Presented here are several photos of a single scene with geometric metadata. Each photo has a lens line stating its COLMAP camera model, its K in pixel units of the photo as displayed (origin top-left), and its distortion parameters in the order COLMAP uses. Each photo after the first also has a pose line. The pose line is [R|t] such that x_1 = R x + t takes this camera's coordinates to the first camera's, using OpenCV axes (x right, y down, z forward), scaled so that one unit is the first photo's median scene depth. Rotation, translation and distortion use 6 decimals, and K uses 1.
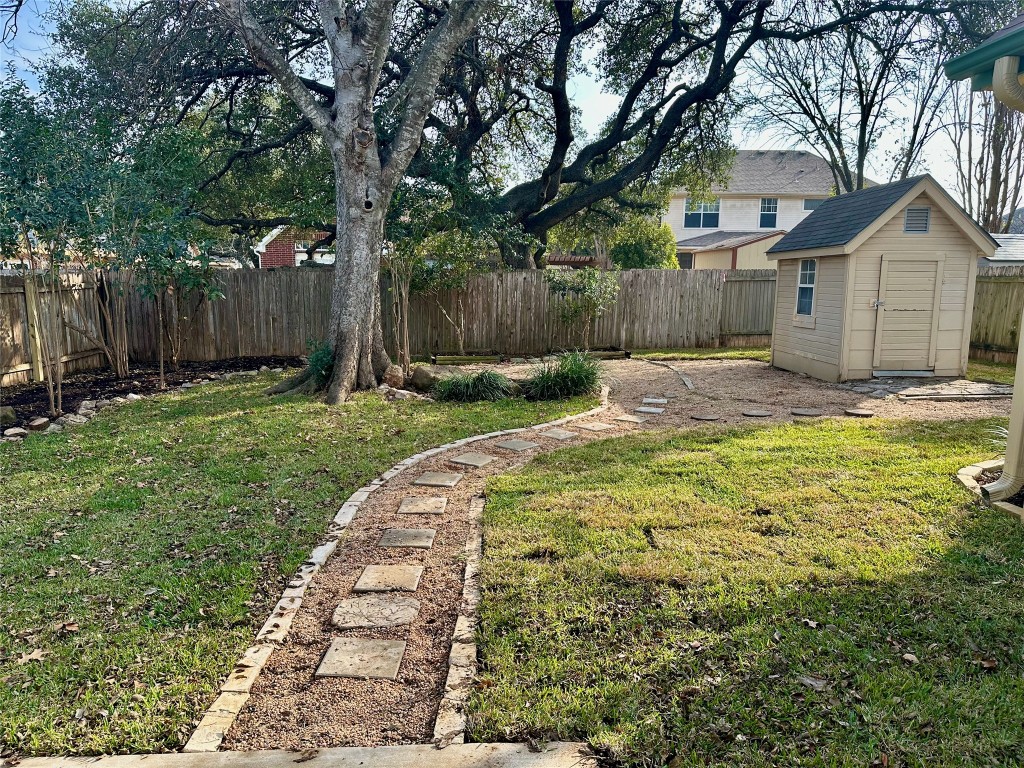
lens RADIAL K [[721.0, 0, 509.9], [0, 721.0, 386.2], [0, 0, 1]] dist [0.060749, -0.074415]
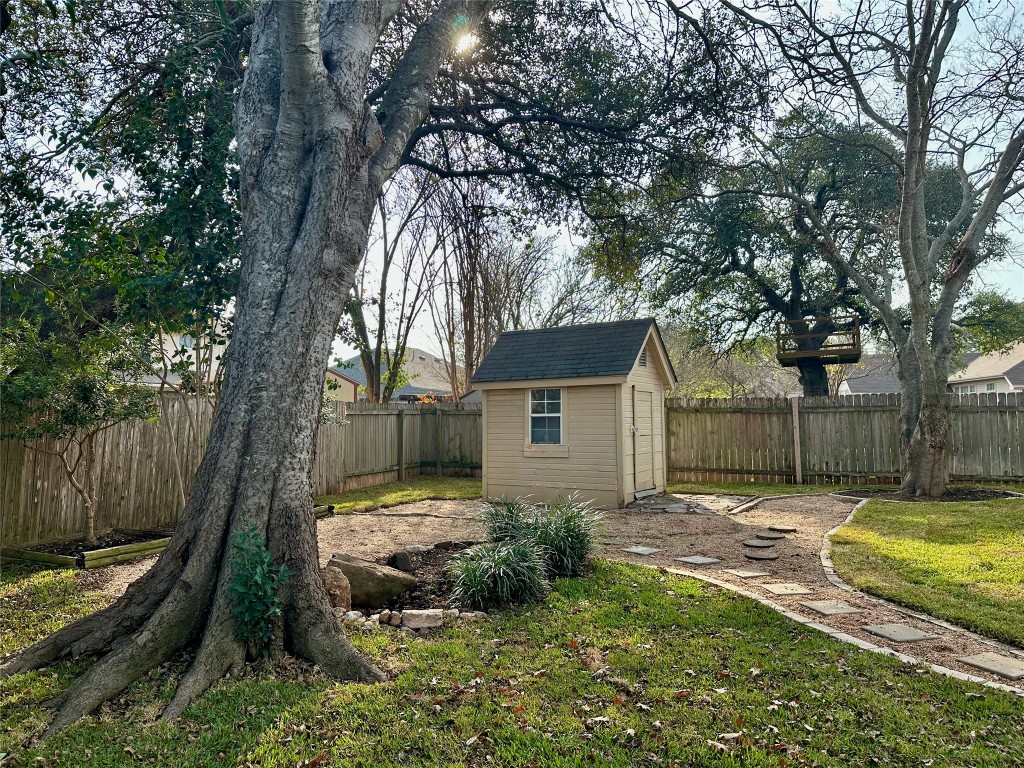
lens RADIAL K [[721.0, 0, 512.0], [0, 721.0, 387.1], [0, 0, 1]] dist [0.060749, -0.074415]
pose [[0.512838, 0.035664, 0.857744, -0.426150], [0.134064, 0.983551, -0.121051, -0.058091], [-0.847953, 0.177072, 0.499621, 0.496573]]
